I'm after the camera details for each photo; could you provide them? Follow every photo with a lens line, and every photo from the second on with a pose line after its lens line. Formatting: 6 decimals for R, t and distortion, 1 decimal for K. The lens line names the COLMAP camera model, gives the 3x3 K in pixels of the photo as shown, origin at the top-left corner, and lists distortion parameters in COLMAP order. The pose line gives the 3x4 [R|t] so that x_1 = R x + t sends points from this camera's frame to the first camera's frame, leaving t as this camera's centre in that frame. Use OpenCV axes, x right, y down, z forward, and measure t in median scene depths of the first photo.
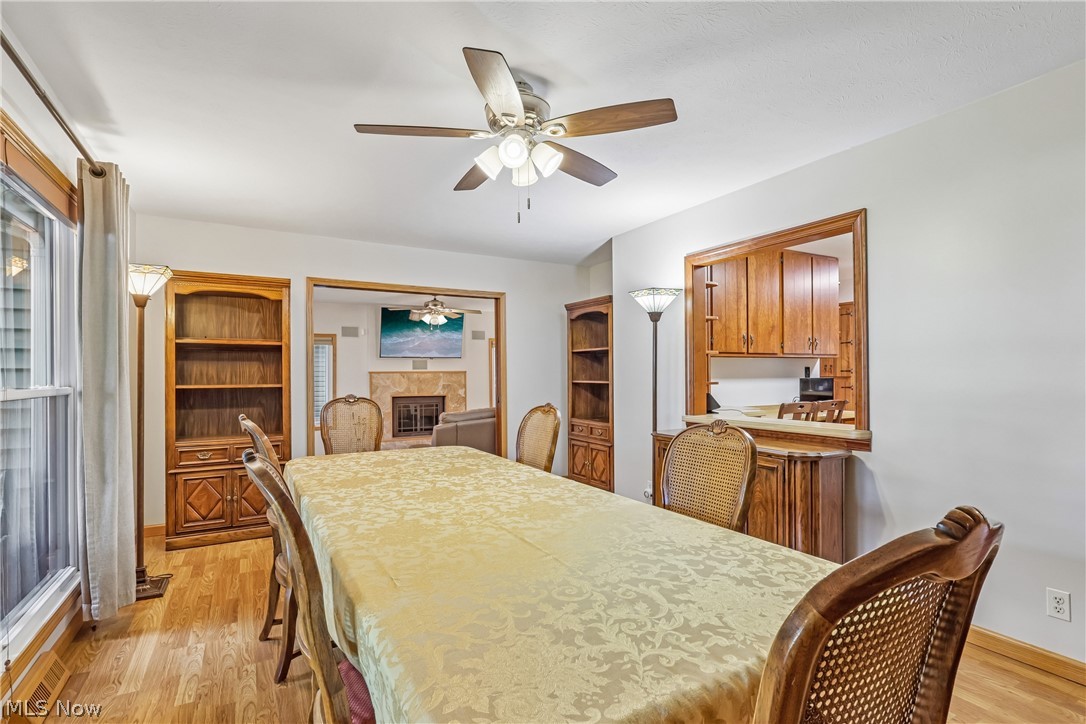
lens RADIAL K [[522.8, 0, 542.4], [0, 522.8, 365.6], [0, 0, 1]] dist [0.000967, -0.001158]
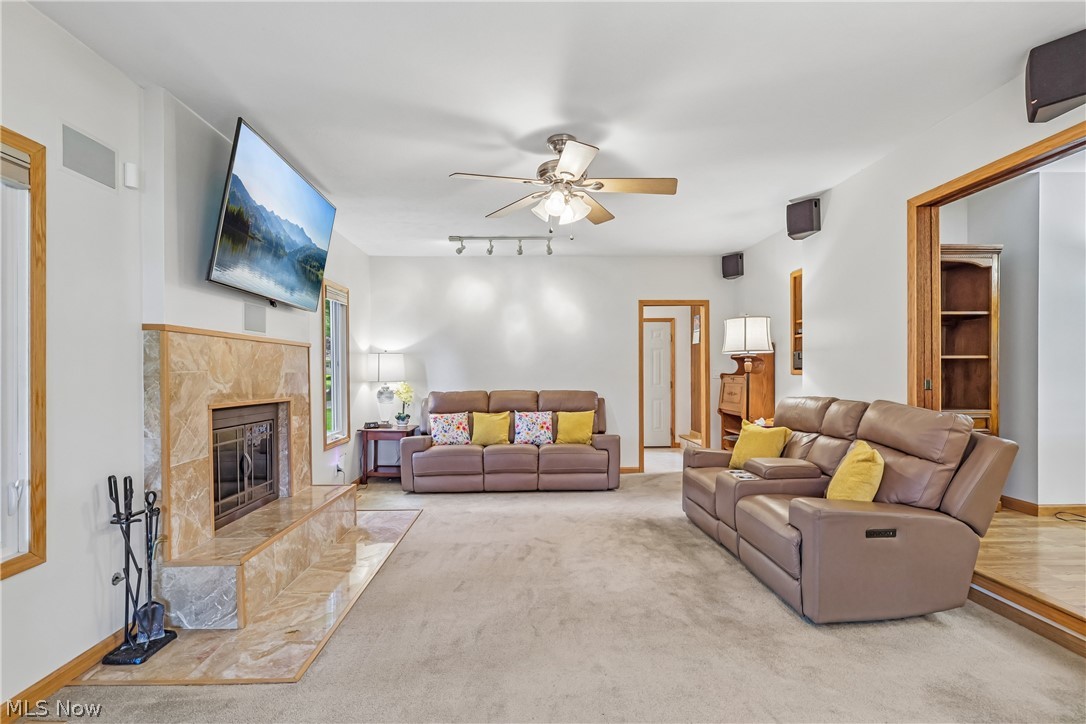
lens RADIAL K [[522.8, 0, 537.8], [0, 522.8, 371.0], [0, 0, 1]] dist [0.000967, -0.001158]
pose [[0.477770, 0.008651, 0.878442, -0.463703], [-0.011927, 0.999923, -0.003360, 0.034321], [-0.878404, -0.008872, 0.477837, 0.659290]]
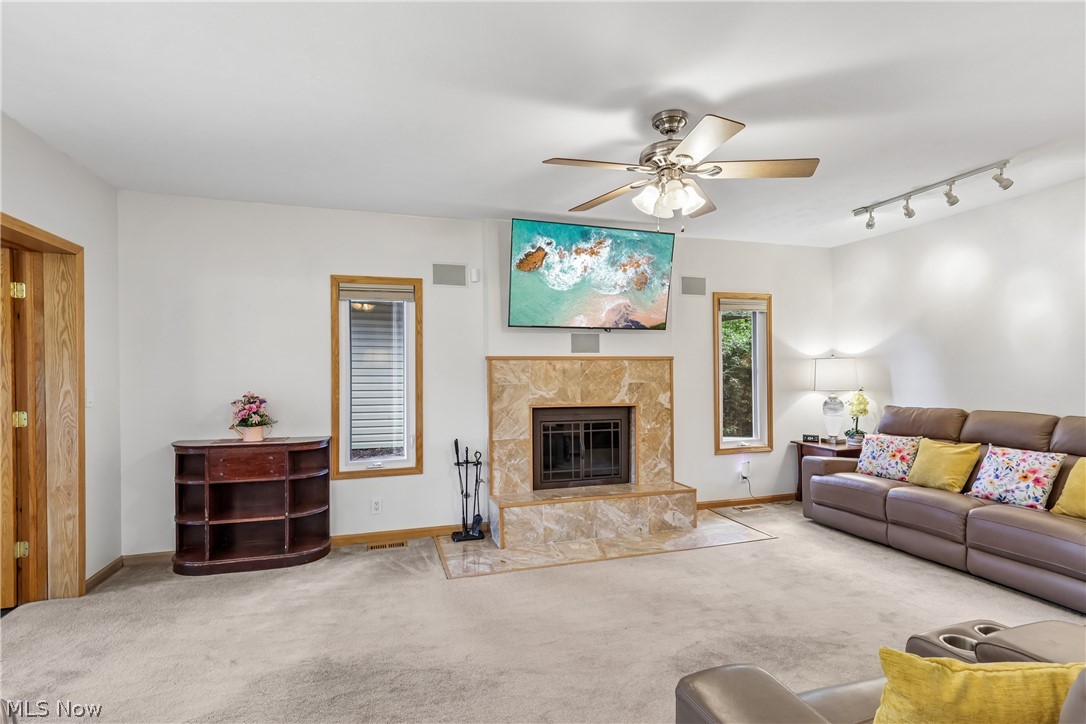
lens RADIAL K [[522.8, 0, 540.1], [0, 522.8, 368.2], [0, 0, 1]] dist [0.000967, -0.001158]
pose [[0.975979, 0.001455, -0.217859, -0.170159], [0.000631, 0.999955, 0.009504, 0.017717], [0.217863, -0.009413, 0.975934, 0.514793]]
